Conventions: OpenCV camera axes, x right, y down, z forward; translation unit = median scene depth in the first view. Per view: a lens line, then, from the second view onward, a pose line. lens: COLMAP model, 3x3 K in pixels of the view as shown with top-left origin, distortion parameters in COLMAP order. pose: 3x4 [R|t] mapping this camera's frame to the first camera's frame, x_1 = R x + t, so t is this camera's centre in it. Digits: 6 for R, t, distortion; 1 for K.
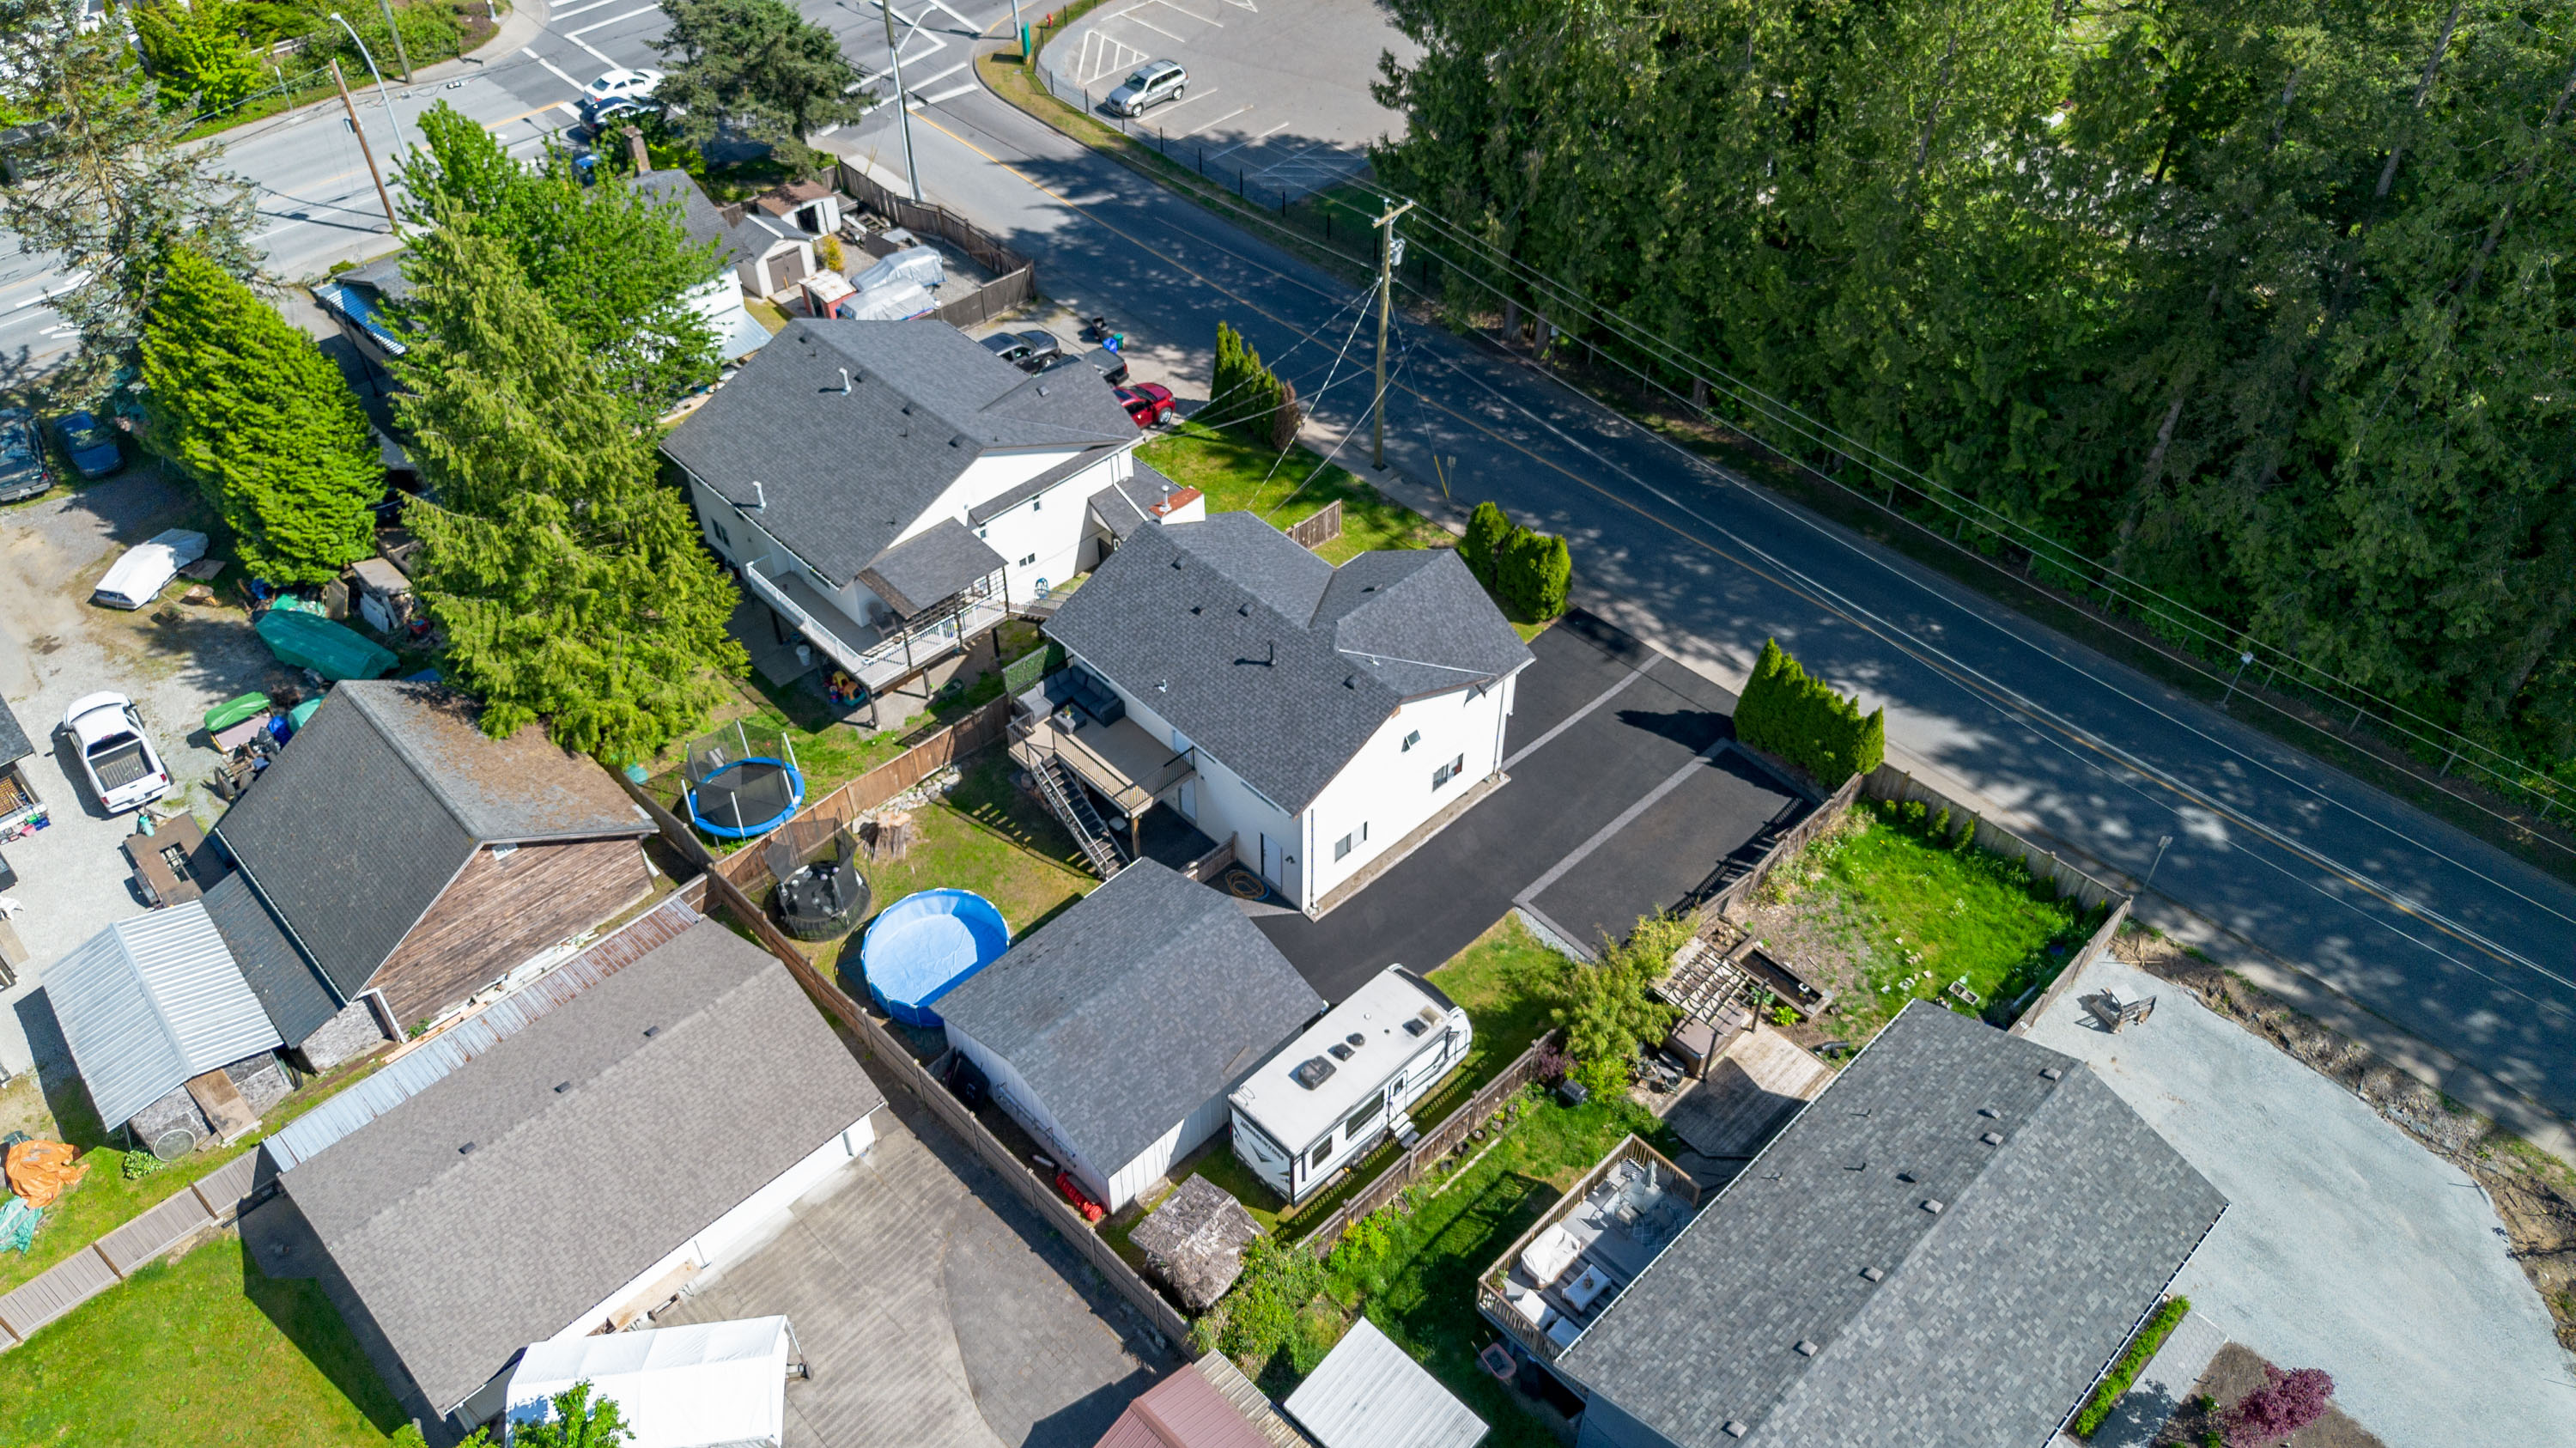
lens RADIAL K [[1855.1, 0, 1283.9], [0, 1855.1, 695.4], [0, 0, 1]] dist [0.085591, -0.115111]
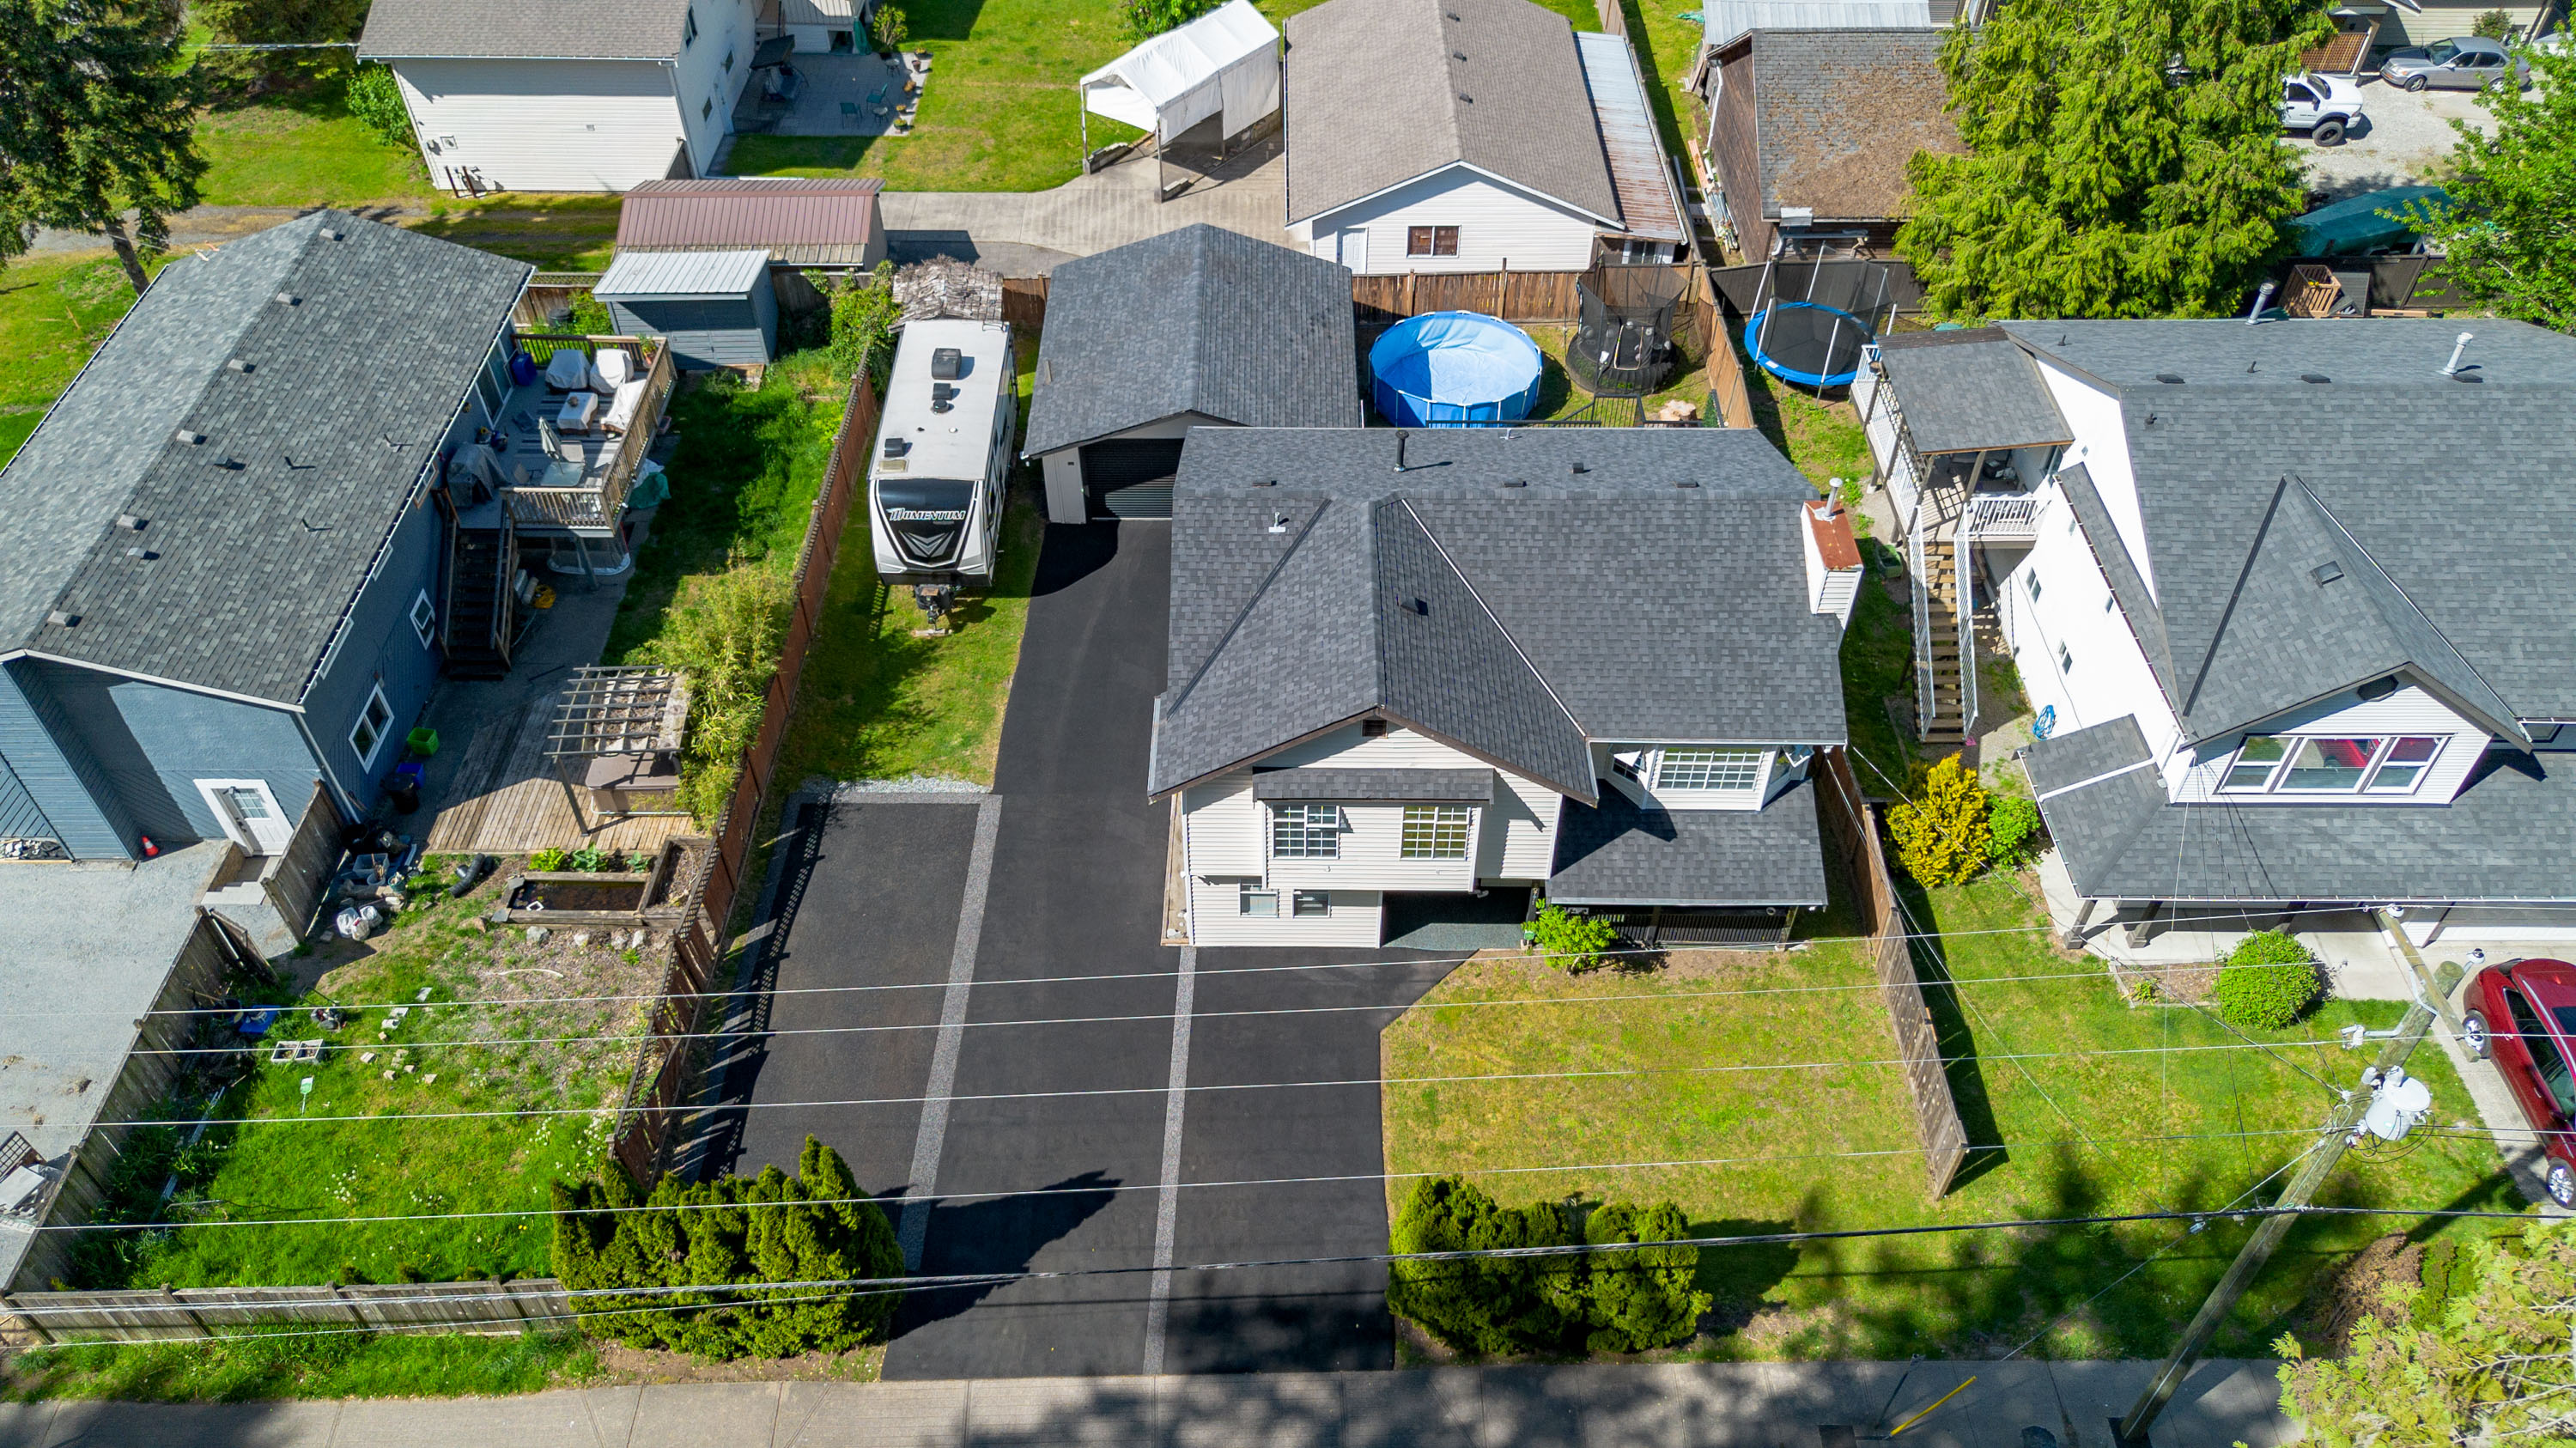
lens RADIAL K [[1868.4, 0, 1285.9], [0, 1868.4, 698.3], [0, 0, 1]] dist [0.059503, -0.050061]
pose [[-0.694048, 0.503940, -0.514141, 0.390276], [-0.486250, 0.198513, 0.850972, -0.529390], [0.530903, 0.840617, 0.107264, 0.987603]]
